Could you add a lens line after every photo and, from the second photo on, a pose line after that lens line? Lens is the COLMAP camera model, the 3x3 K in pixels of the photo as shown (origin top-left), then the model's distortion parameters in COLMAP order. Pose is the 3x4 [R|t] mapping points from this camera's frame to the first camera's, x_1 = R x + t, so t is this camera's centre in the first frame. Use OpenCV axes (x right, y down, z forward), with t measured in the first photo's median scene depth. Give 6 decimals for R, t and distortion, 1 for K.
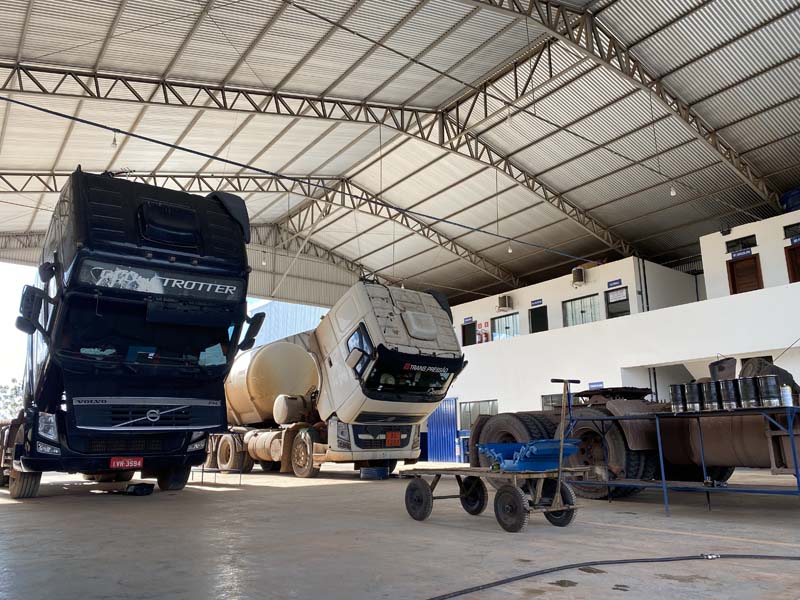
lens RADIAL K [[610.1, 0, 401.3], [0, 610.1, 314.1], [0, 0, 1]] dist [0.069492, -0.148727]
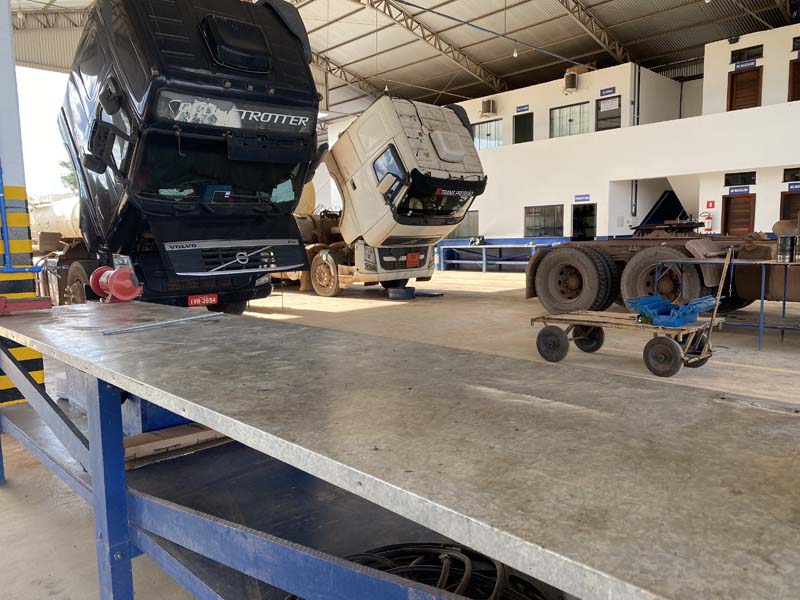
lens RADIAL K [[611.7, 0, 402.5], [0, 611.7, 313.4], [0, 0, 1]] dist [0.060294, -0.077396]
pose [[0.992034, -0.025230, 0.123420, -0.168626], [-0.016373, 0.945603, 0.324911, -0.046879], [-0.124904, -0.324343, 0.937657, 0.009384]]
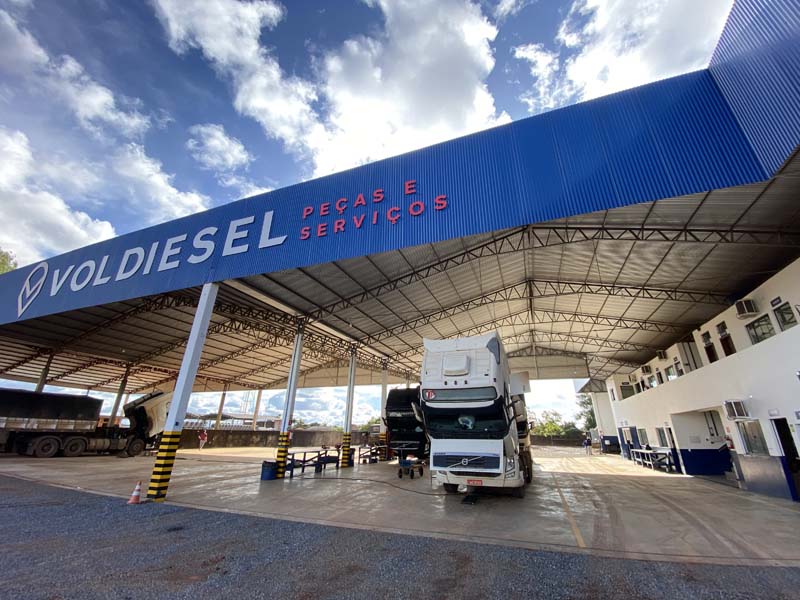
lens RADIAL K [[324.5, 0, 400.9], [0, 324.5, 295.4], [0, 0, 1]] dist [0.020241, -0.020256]
pose [[0.531649, -0.309103, -0.788546, 1.127939], [0.157811, 0.950874, -0.266336, -0.154920], [0.832133, 0.017156, 0.554311, -0.229723]]
